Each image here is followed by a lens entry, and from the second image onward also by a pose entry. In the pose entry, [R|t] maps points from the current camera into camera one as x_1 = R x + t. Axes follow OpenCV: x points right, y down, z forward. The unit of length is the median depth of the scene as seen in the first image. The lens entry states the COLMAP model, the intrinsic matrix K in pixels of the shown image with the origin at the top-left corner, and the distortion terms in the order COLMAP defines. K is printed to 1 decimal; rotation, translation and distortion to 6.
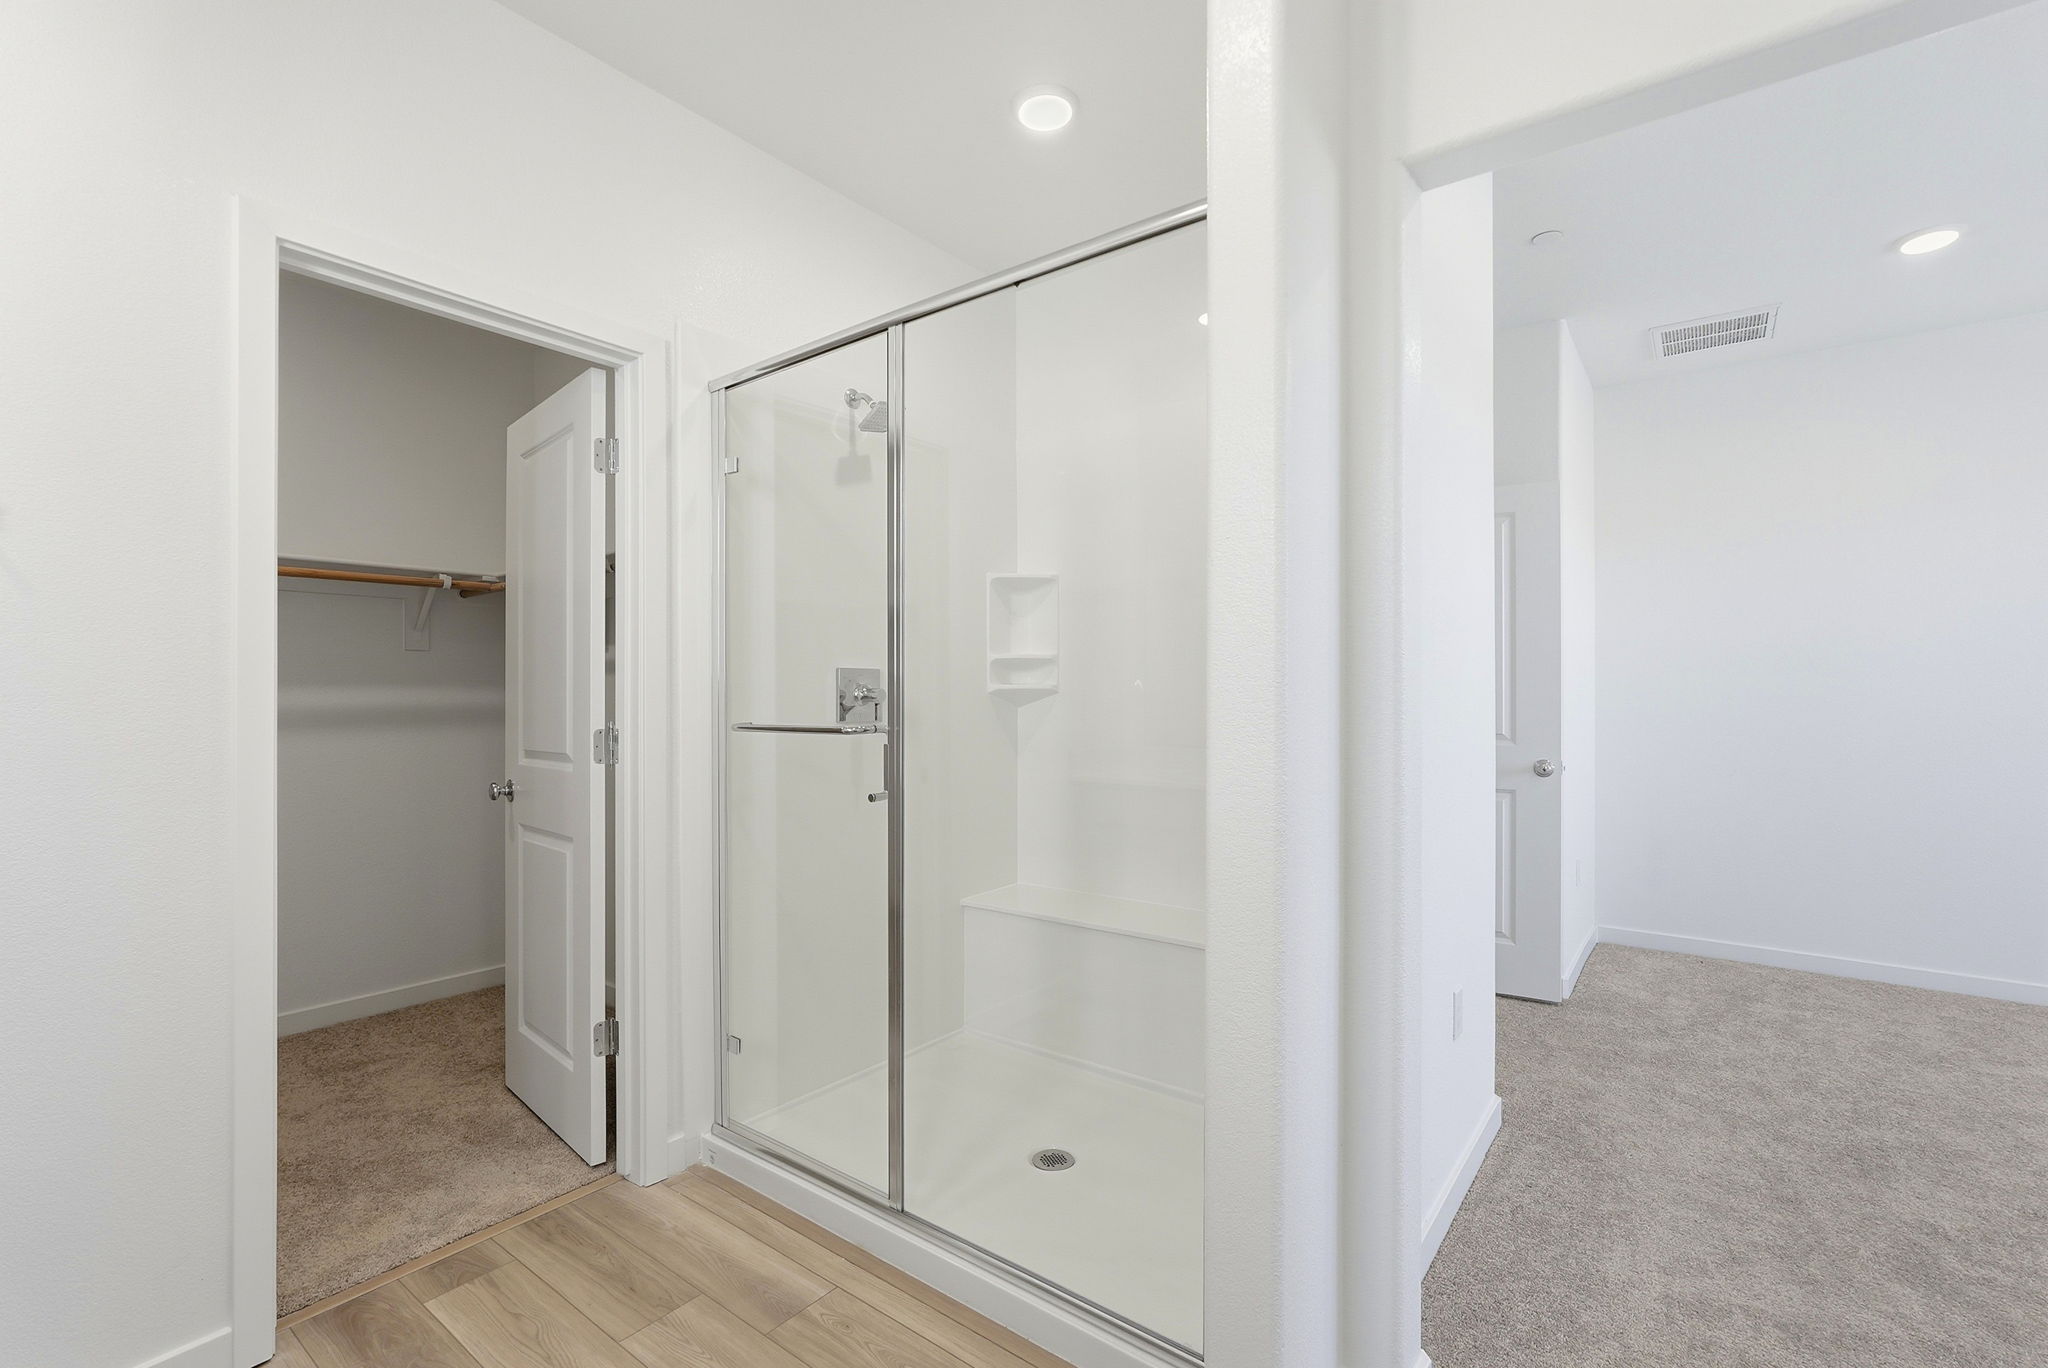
lens RADIAL K [[921.6, 0, 1028.3], [0, 921.6, 687.5], [0, 0, 1]] dist [-0.014684, 0.011486]
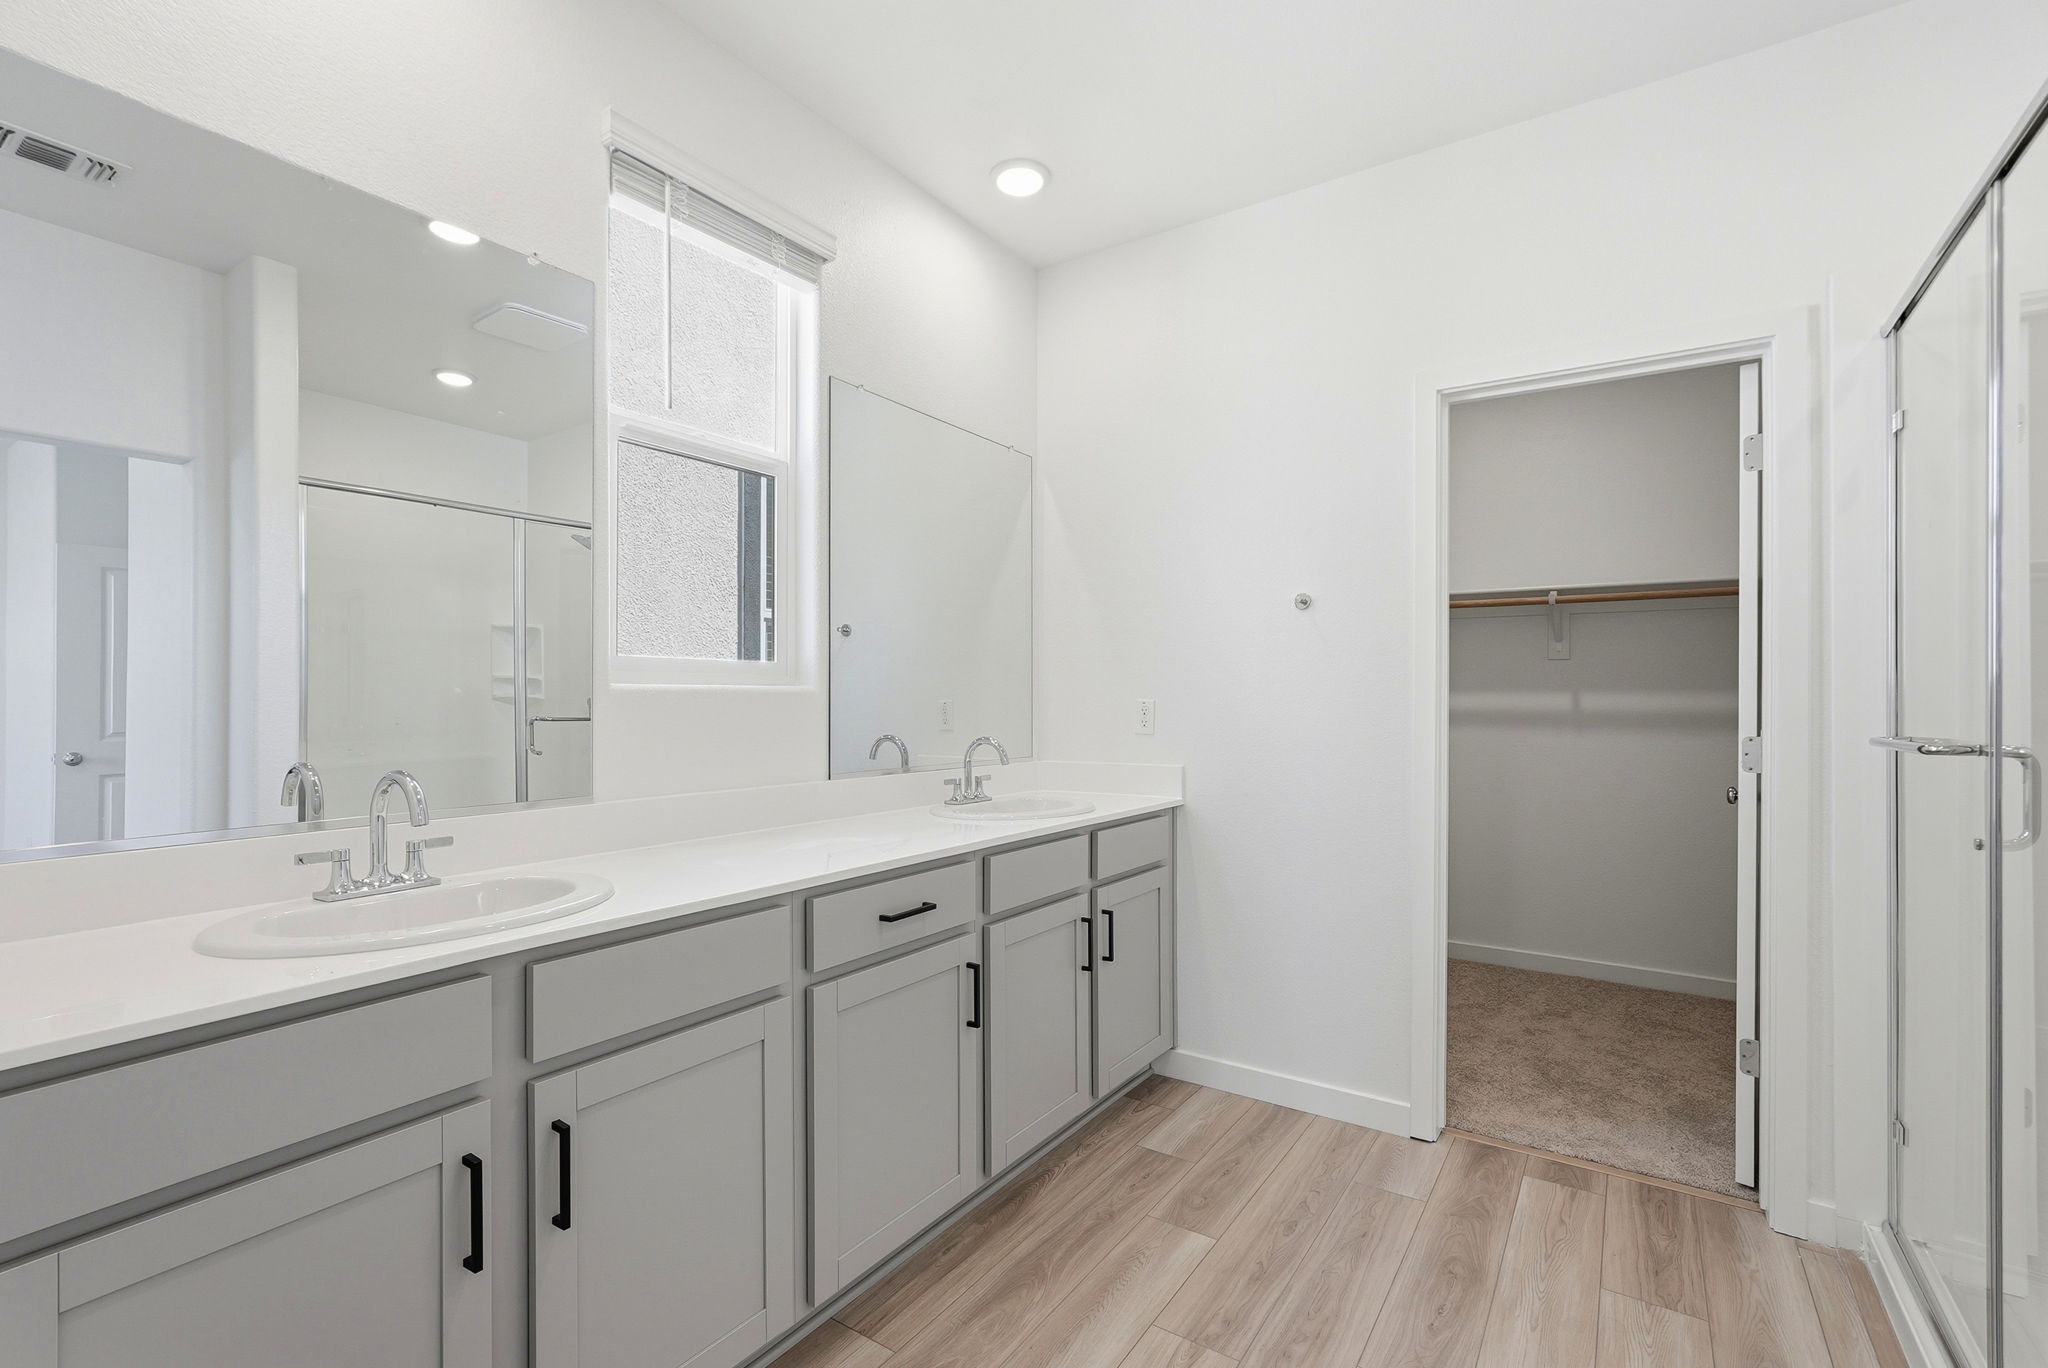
lens RADIAL K [[921.6, 0, 1028.3], [0, 921.6, 687.5], [0, 0, 1]] dist [-0.014684, 0.011486]
pose [[0.104513, 0.010639, -0.994467, 0.448344], [-0.016751, 0.999820, 0.008936, 0.000829], [0.994382, 0.015724, 0.104672, 0.156875]]
